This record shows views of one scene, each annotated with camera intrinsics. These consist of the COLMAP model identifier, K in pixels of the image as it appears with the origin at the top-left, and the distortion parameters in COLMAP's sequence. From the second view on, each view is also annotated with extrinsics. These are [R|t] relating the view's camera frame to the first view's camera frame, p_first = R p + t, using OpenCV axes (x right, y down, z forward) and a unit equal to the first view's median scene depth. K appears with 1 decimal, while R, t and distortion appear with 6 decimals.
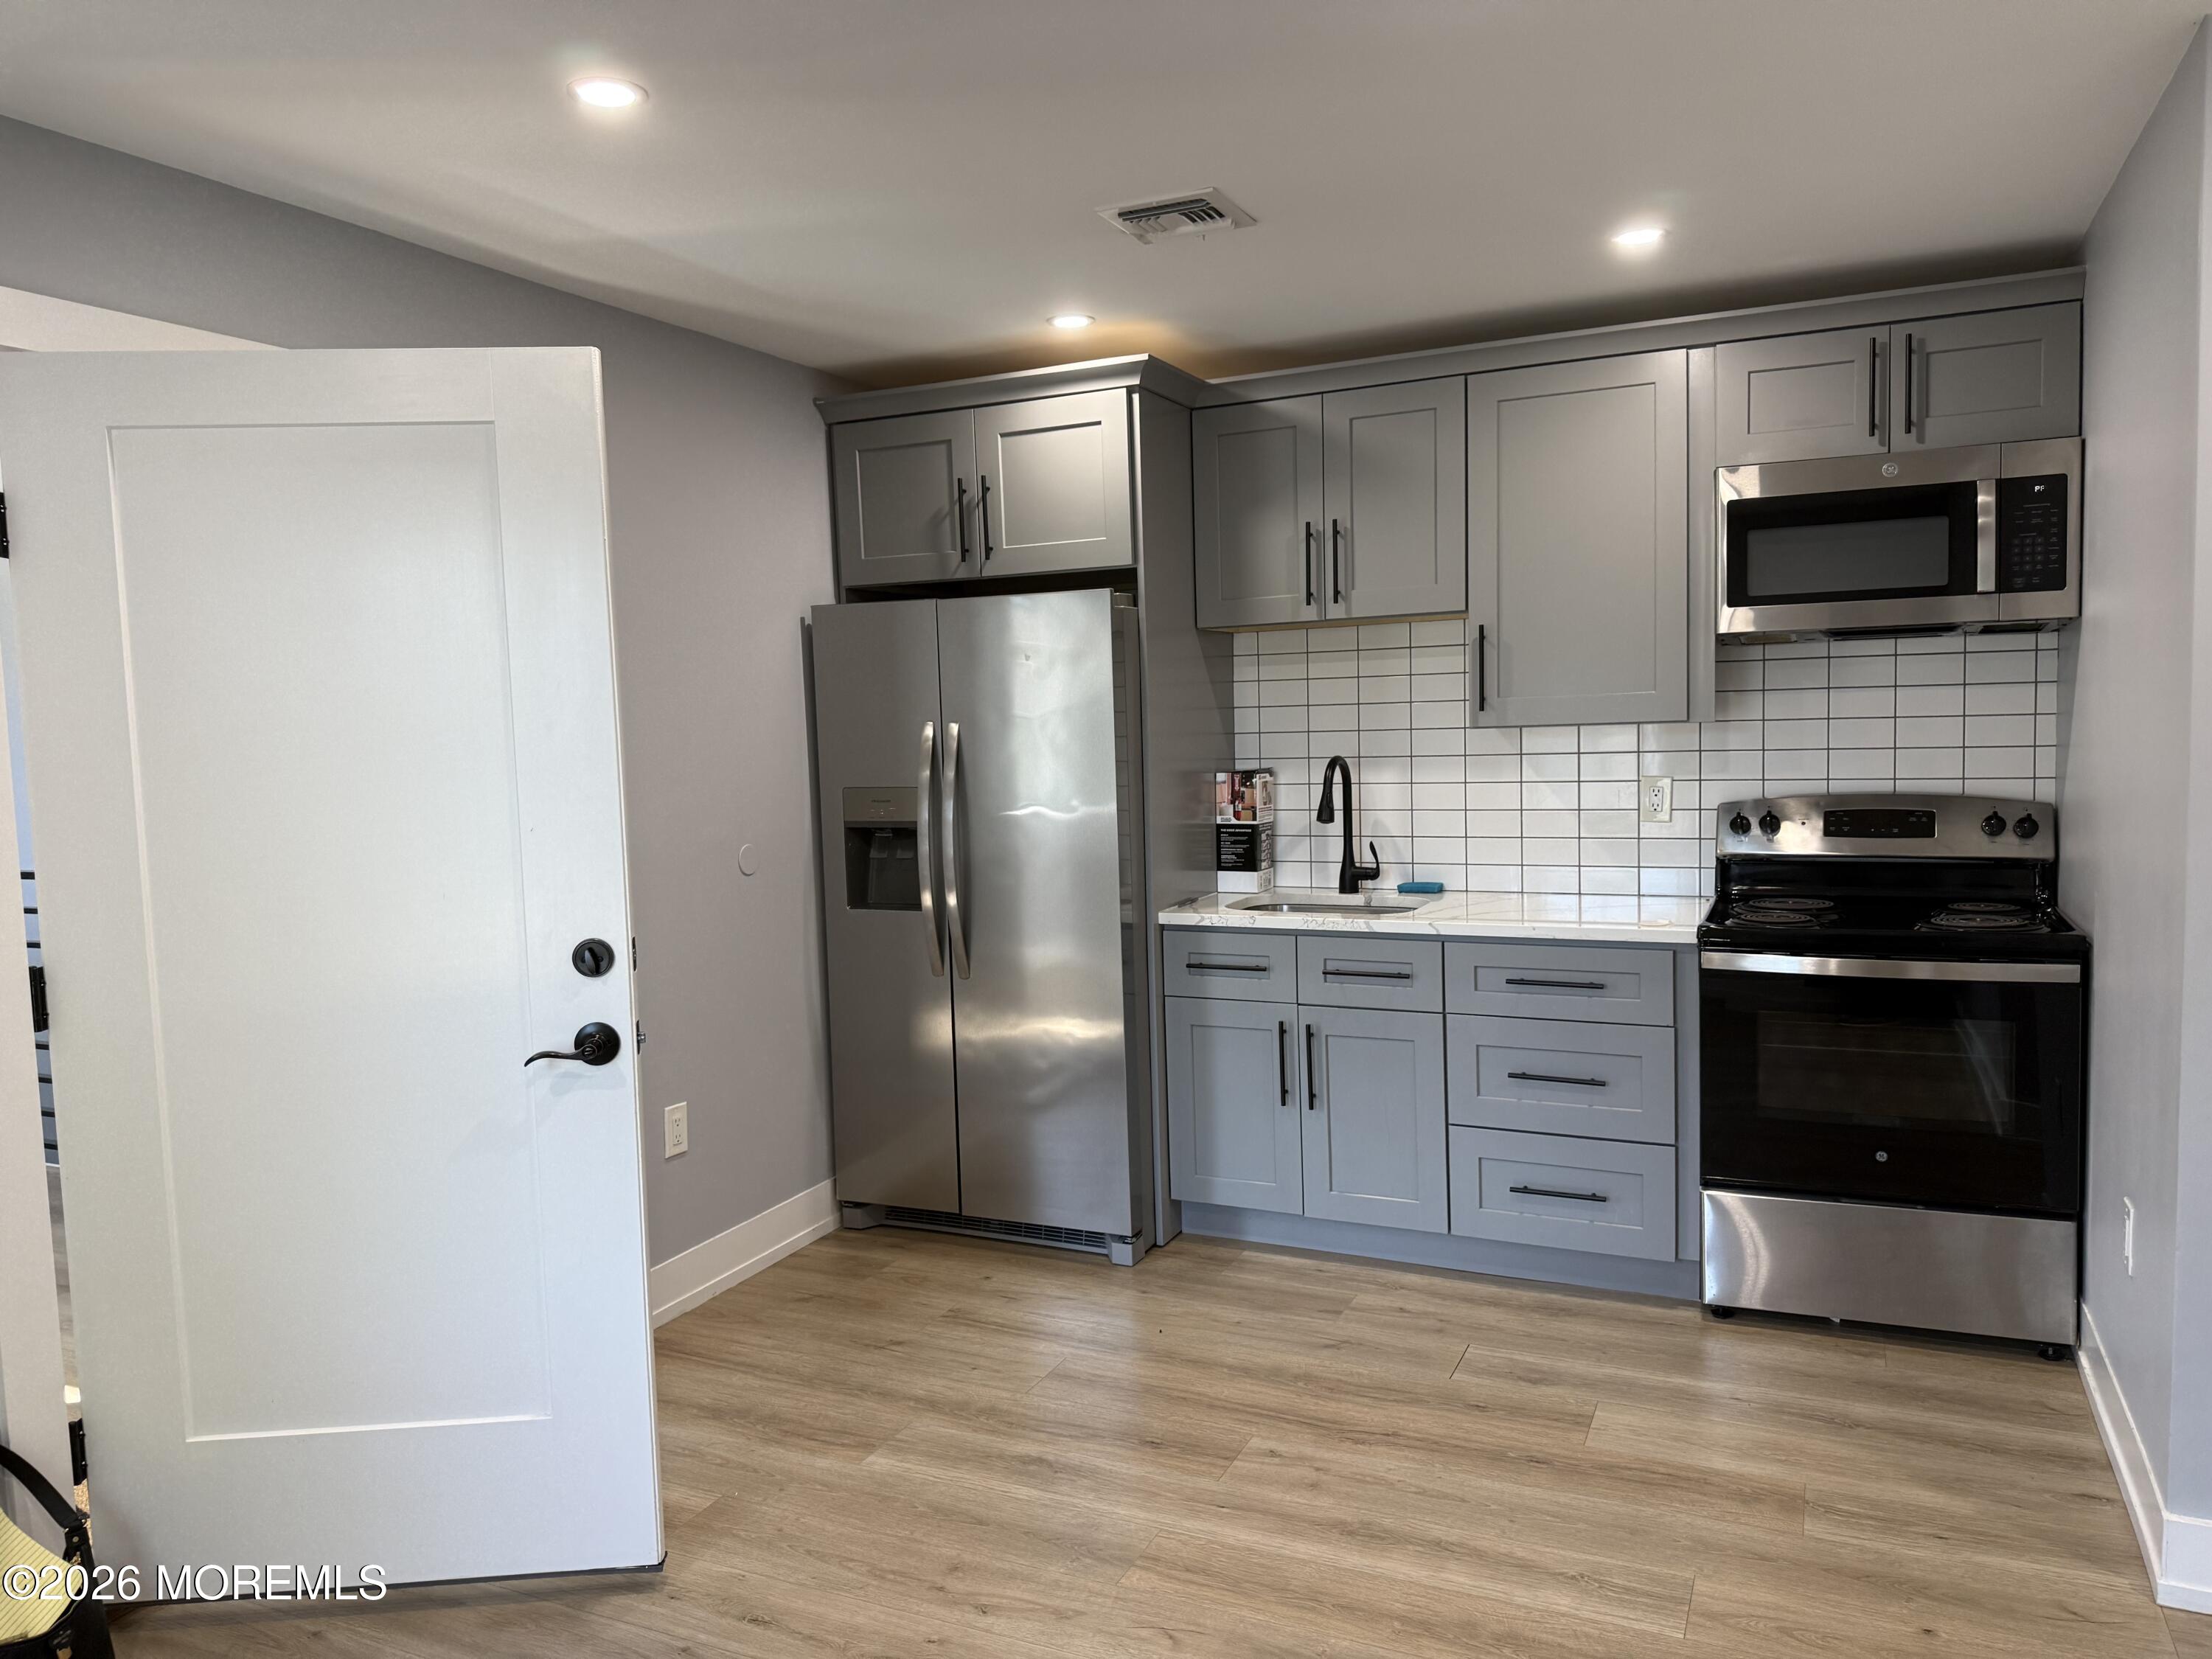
lens RADIAL K [[1556.2, 0, 1098.4], [0, 1556.2, 821.5], [0, 0, 1]] dist [-0.007902, -0.011673]
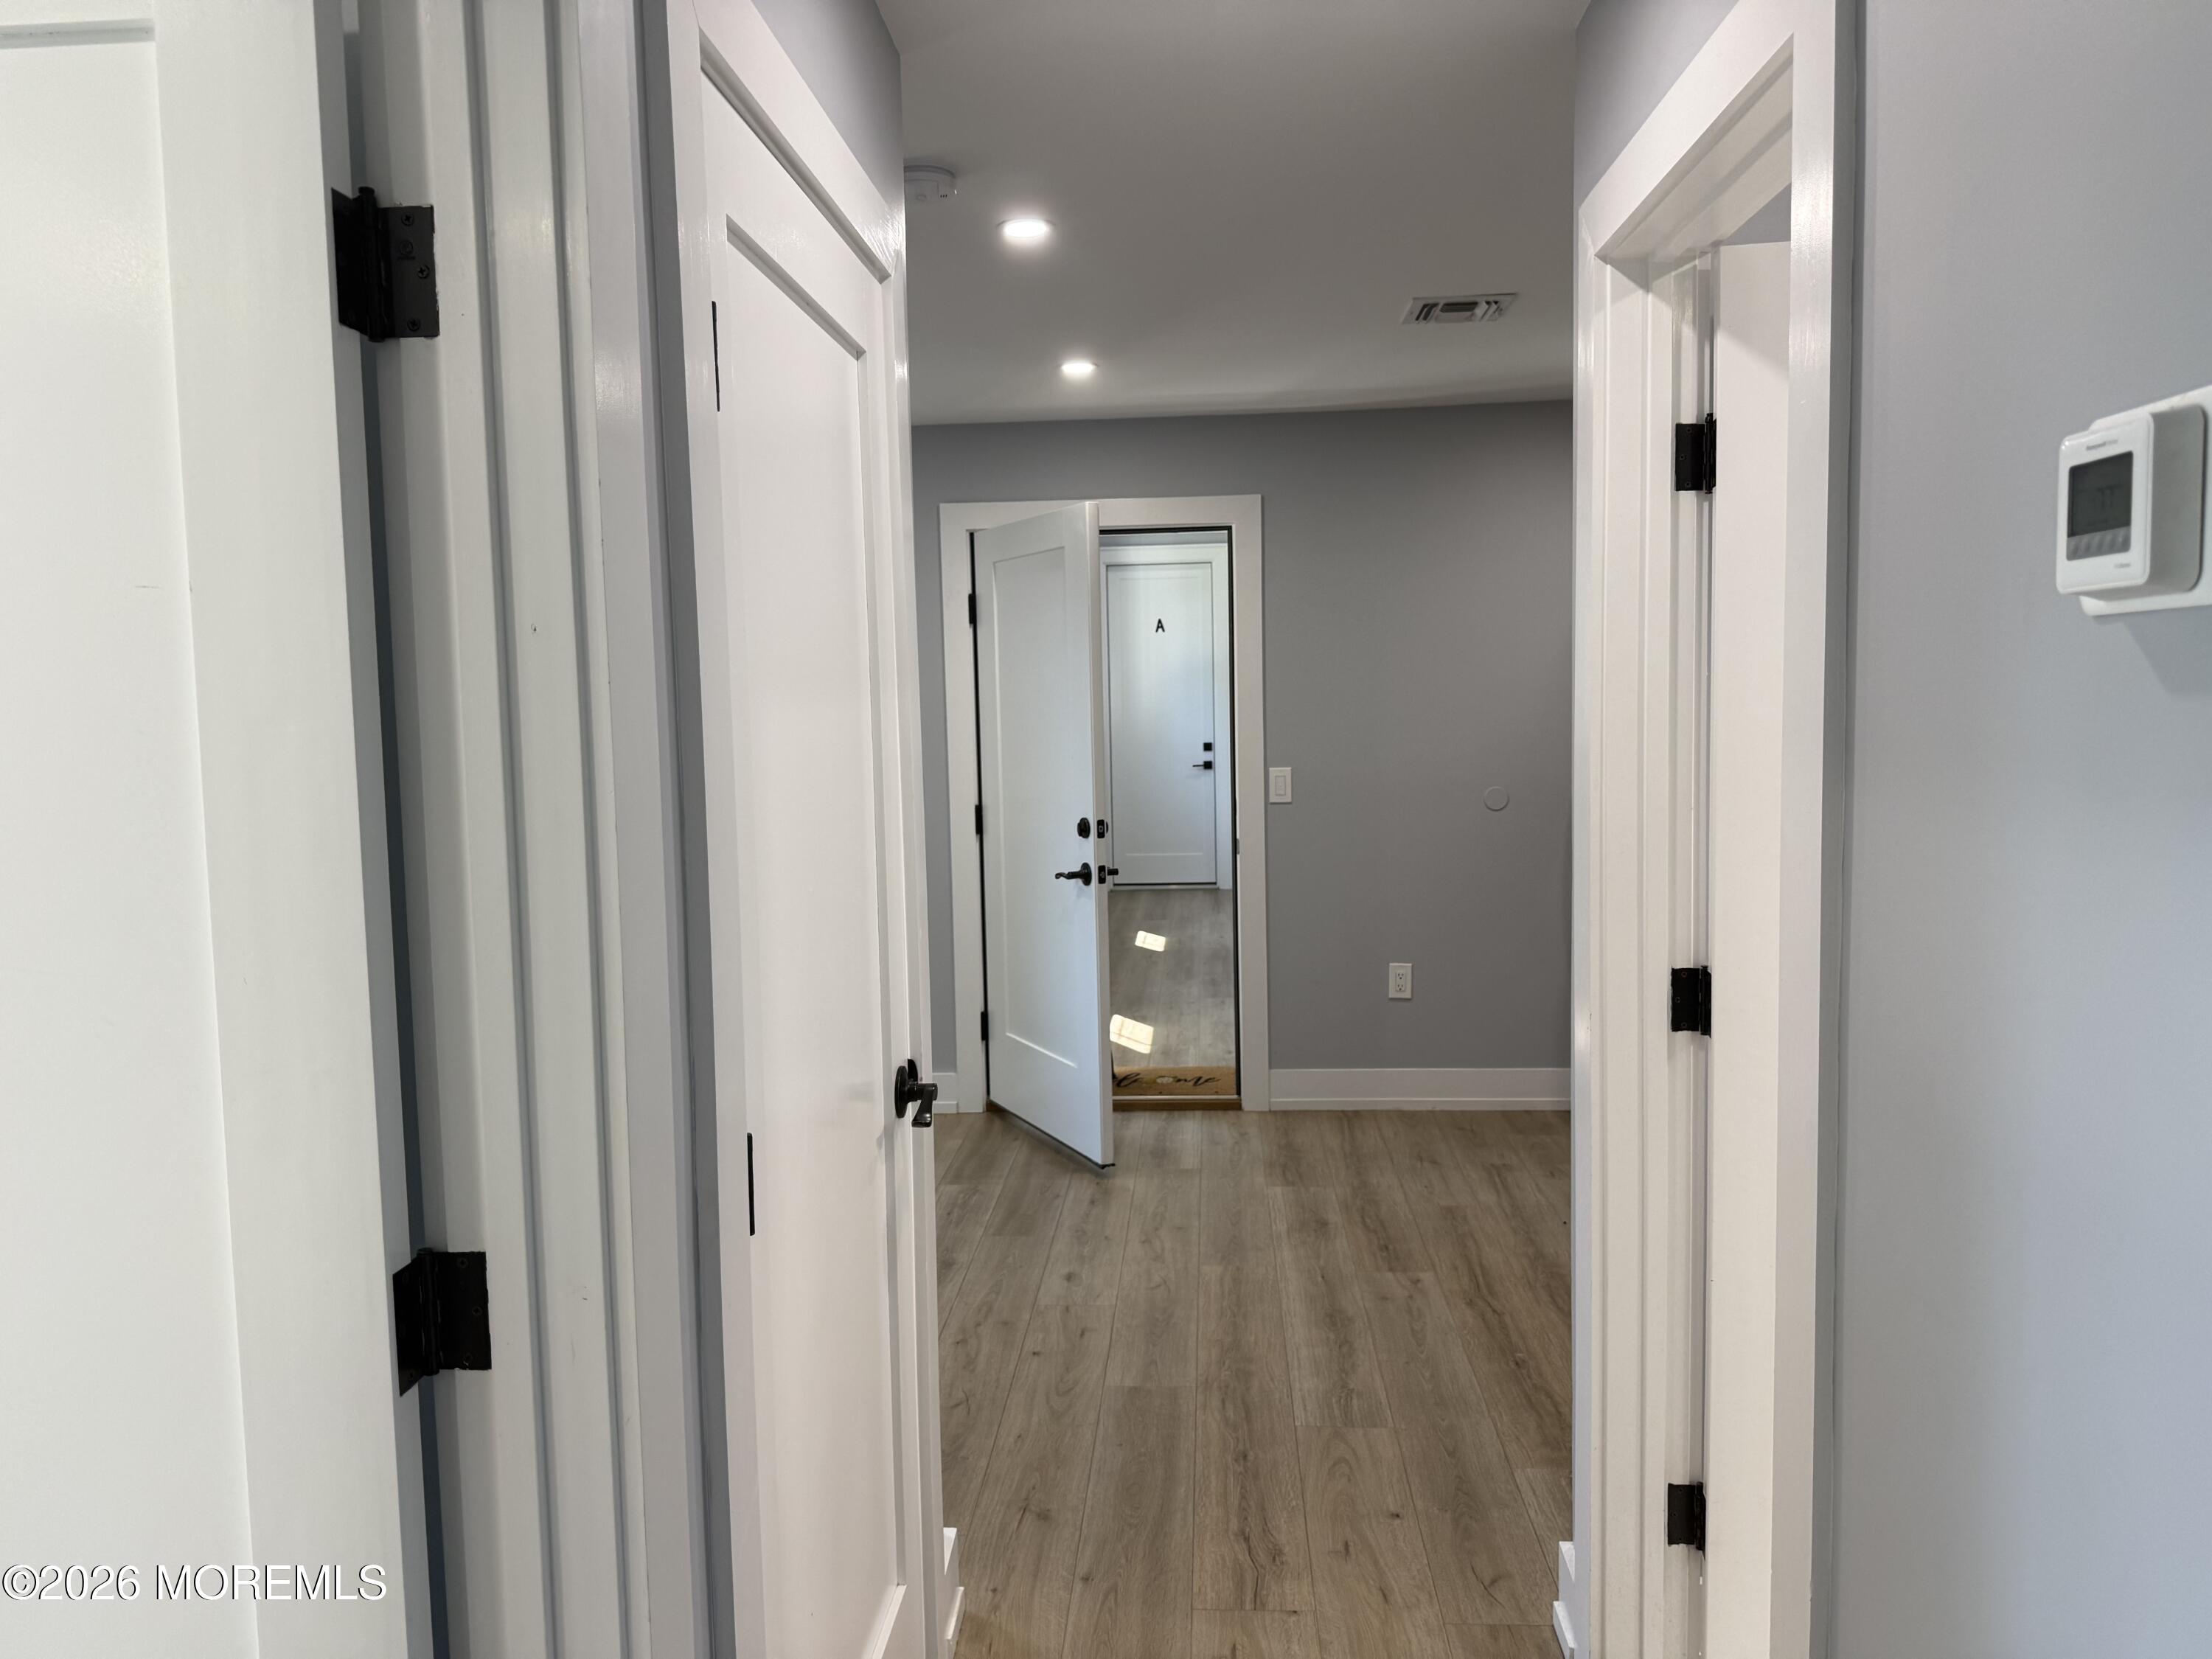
lens RADIAL K [[1556.2, 0, 1098.4], [0, 1556.2, 821.5], [0, 0, 1]] dist [-0.007902, -0.011673]
pose [[0.369143, 0.106193, -0.923286, 1.215990], [-0.057049, 0.994166, 0.091536, -0.080384], [0.927620, 0.018883, 0.373047, 0.275460]]
